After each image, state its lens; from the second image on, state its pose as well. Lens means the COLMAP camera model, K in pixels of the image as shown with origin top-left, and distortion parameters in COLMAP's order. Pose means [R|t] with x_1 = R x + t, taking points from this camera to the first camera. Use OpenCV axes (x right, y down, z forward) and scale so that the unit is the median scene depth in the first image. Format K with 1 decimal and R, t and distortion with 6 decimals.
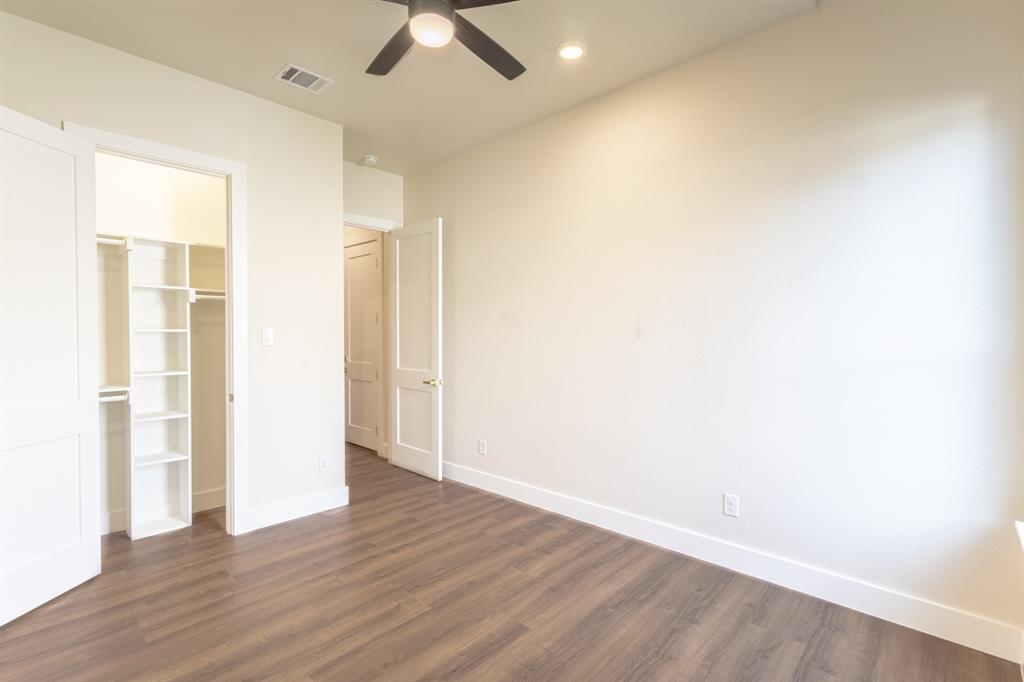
lens RADIAL K [[471.3, 0, 512.0], [0, 471.3, 341.0], [0, 0, 1]] dist [-0.000586, -0.000012]
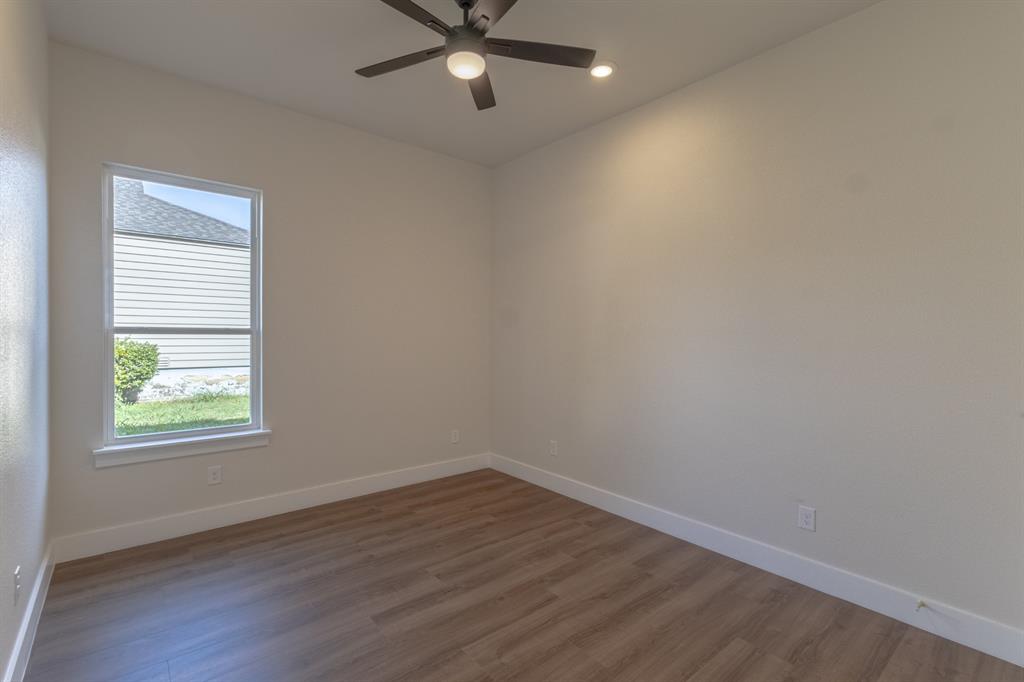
lens RADIAL K [[471.3, 0, 512.0], [0, 471.3, 341.0], [0, 0, 1]] dist [-0.000586, -0.000012]
pose [[-0.992696, -0.010057, 0.120224, -0.381130], [-0.006187, 0.999452, 0.032521, -0.030797], [-0.120485, 0.031539, -0.992214, 1.925759]]
